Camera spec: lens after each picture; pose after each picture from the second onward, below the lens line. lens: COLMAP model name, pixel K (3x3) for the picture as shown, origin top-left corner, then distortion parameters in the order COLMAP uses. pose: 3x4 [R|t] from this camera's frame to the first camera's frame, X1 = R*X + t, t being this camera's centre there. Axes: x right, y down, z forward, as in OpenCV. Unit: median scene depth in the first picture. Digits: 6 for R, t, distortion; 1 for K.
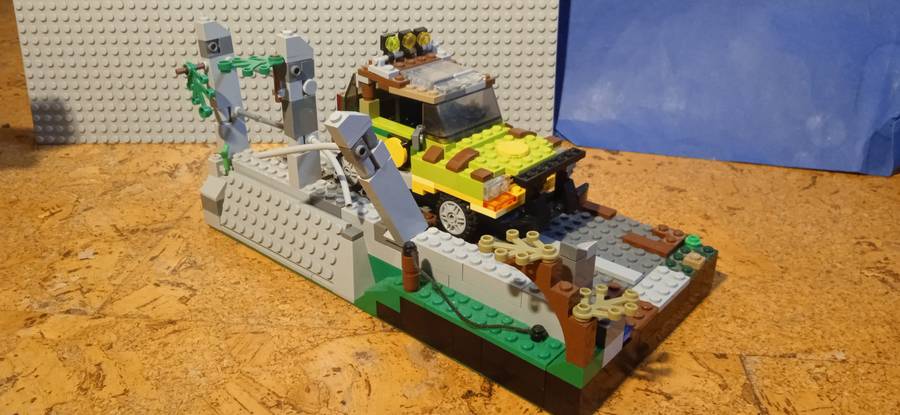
lens RADIAL K [[728.0, 0, 449.1], [0, 728.0, 207.2], [0, 0, 1]] dist [0.116968, -0.231599]
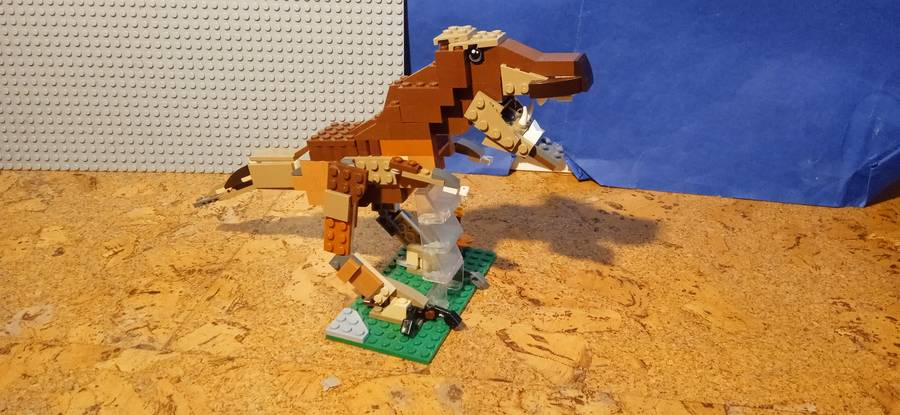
lens RADIAL K [[722.1, 0, 449.7], [0, 722.1, 207.6], [0, 0, 1]] dist [0.117886, -0.220303]
pose [[0.999529, 0.030634, -0.001793, -0.033540], [-0.030663, 0.999336, -0.019702, -0.057307], [0.001188, 0.019747, 0.999804, -0.120362]]
